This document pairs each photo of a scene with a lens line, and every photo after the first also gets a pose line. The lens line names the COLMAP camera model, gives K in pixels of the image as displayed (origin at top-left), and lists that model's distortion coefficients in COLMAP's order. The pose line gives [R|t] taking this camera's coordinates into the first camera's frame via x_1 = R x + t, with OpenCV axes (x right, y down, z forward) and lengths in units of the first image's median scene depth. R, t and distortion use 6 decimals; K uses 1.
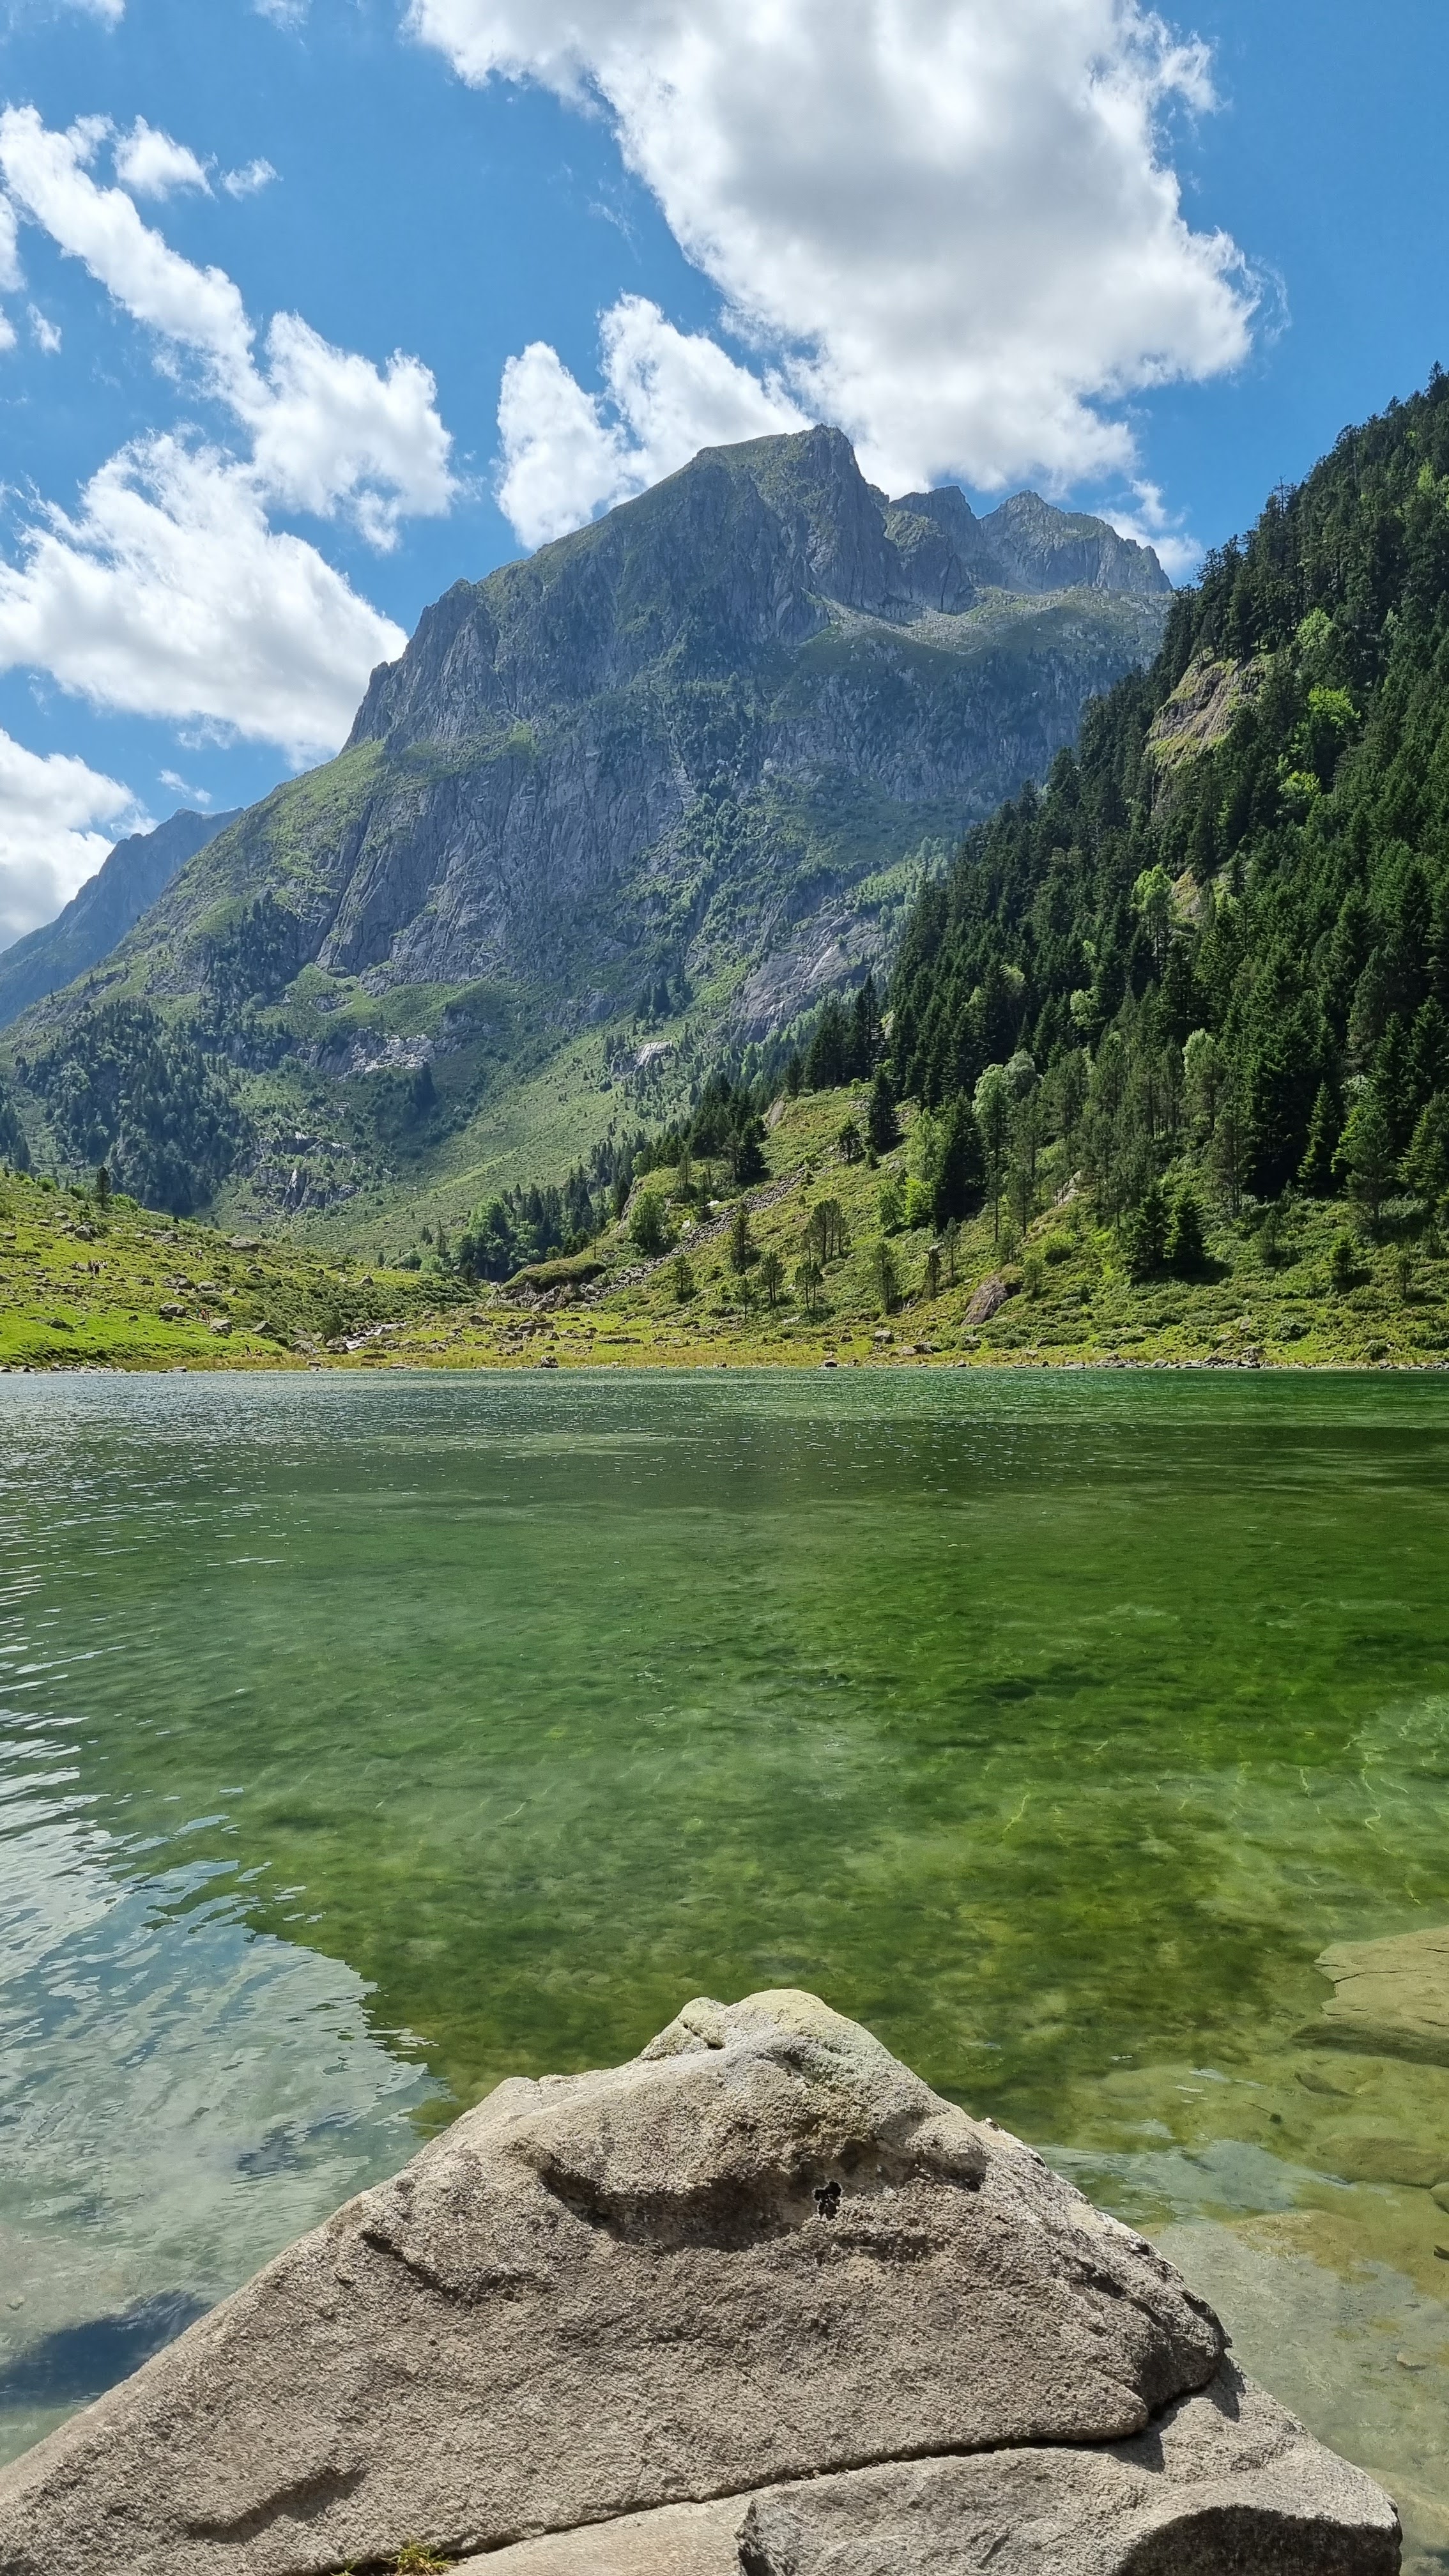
lens RADIAL K [[1899.3, 0, 712.7], [0, 1899.3, 1325.6], [0, 0, 1]] dist [0.055551, -0.005573]
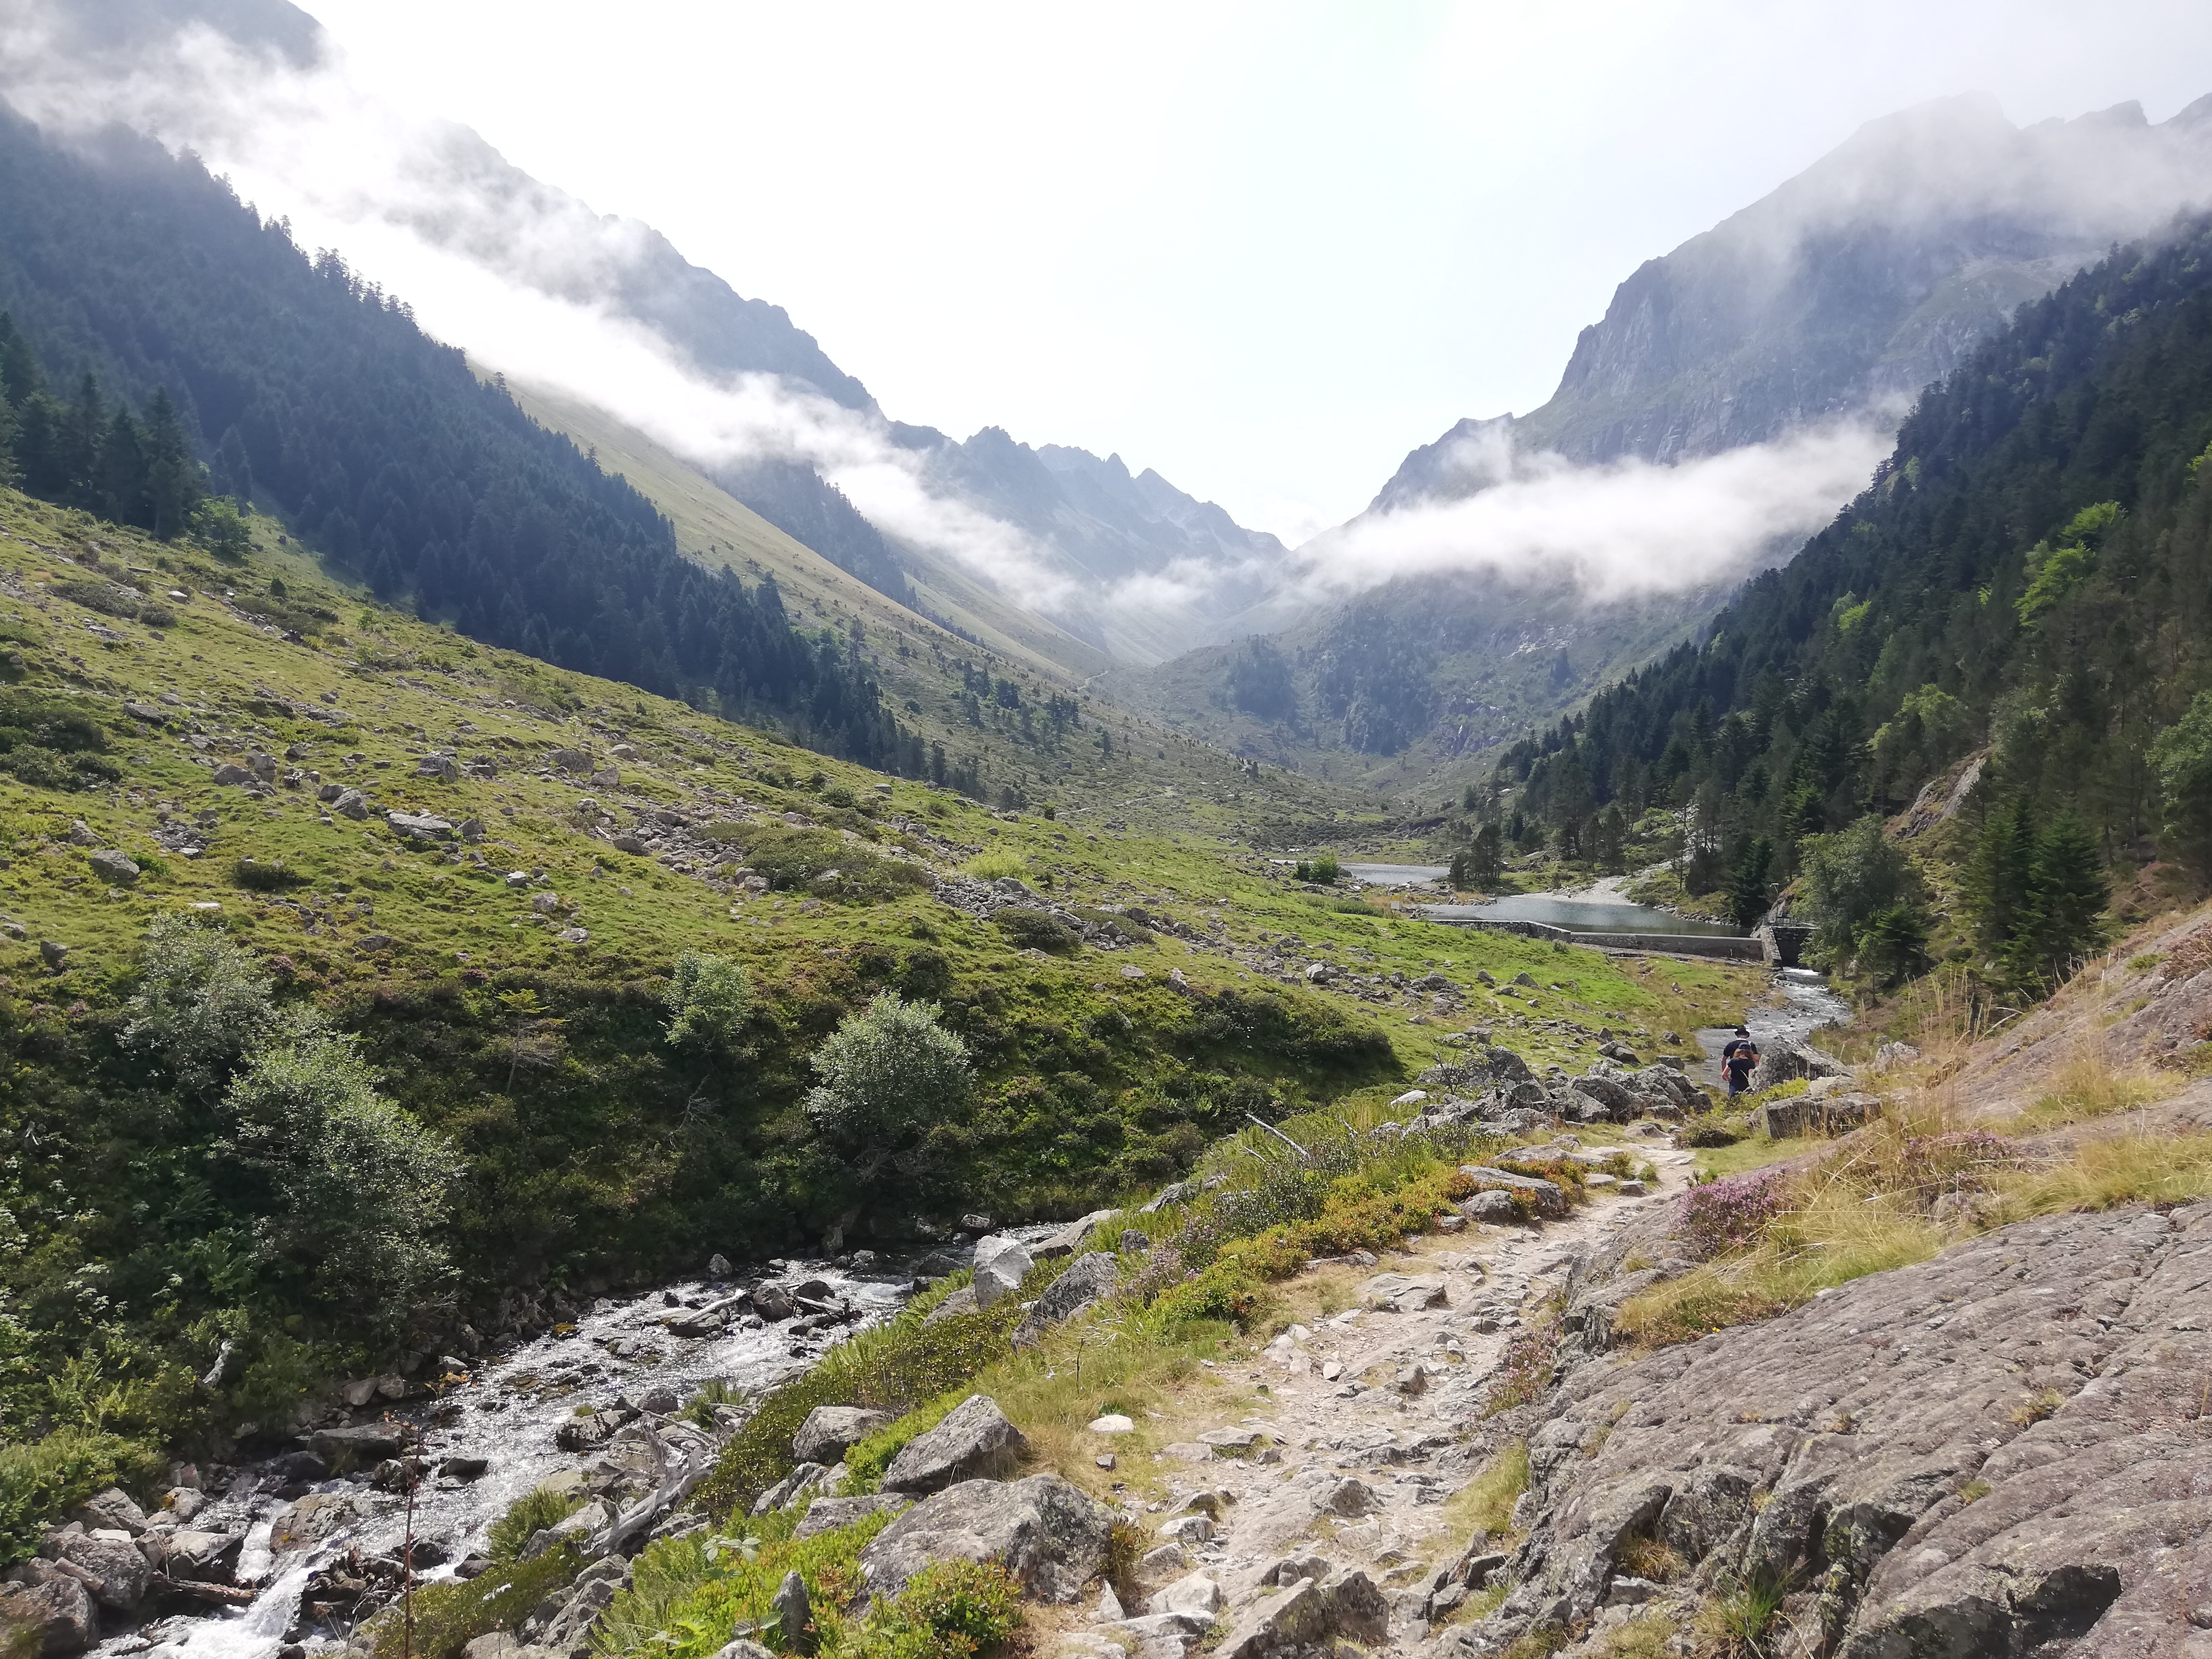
lens RADIAL K [[1651.8, 0, 1103.6], [0, 1651.8, 823.6], [0, 0, 1]] dist [0.005098, 0.001292]
pose [[0.878896, 0.038052, -0.475494, 0.614968], [-0.038194, 0.999226, 0.009368, -0.033345], [0.475483, 0.009927, 0.879669, -1.051976]]
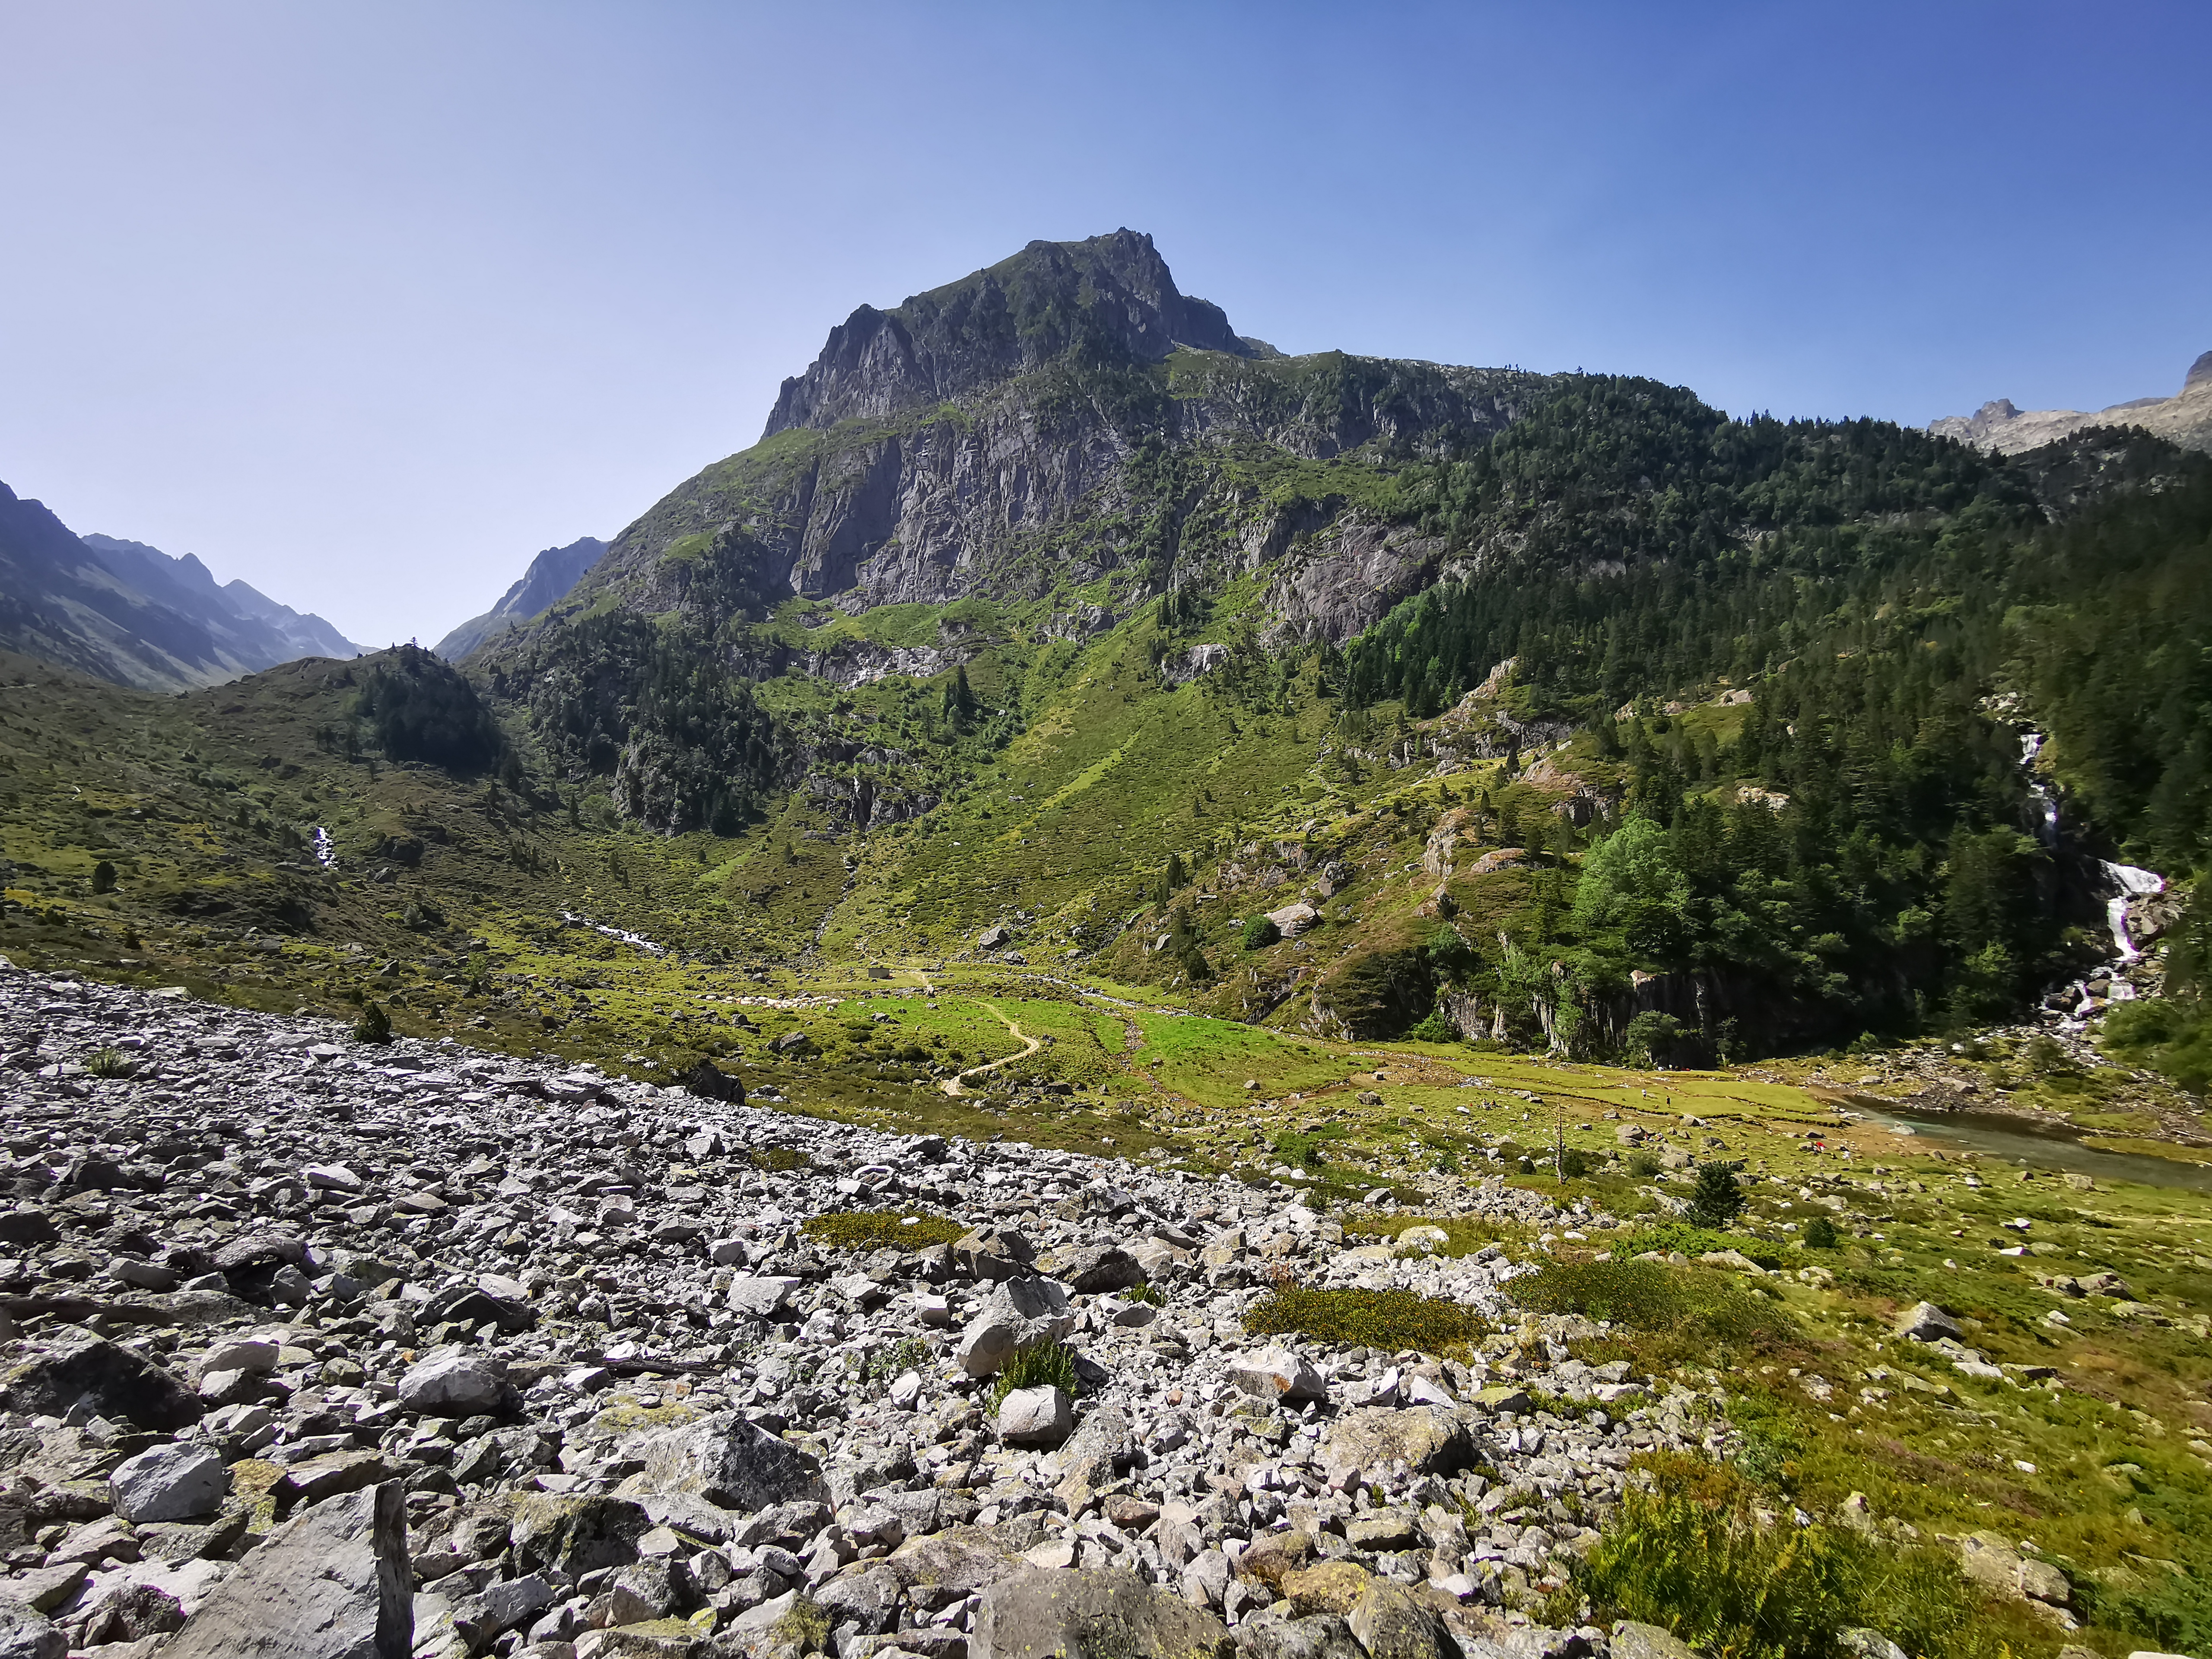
lens RADIAL K [[1011.3, 0, 1109.4], [0, 1011.3, 845.1], [0, 0, 1]] dist [-0.003515, 0.001173]
pose [[0.974317, -0.031868, 0.222913, -0.896217], [0.034899, 0.999344, -0.009672, -0.181903], [-0.222459, 0.017203, 0.974790, 2.232129]]
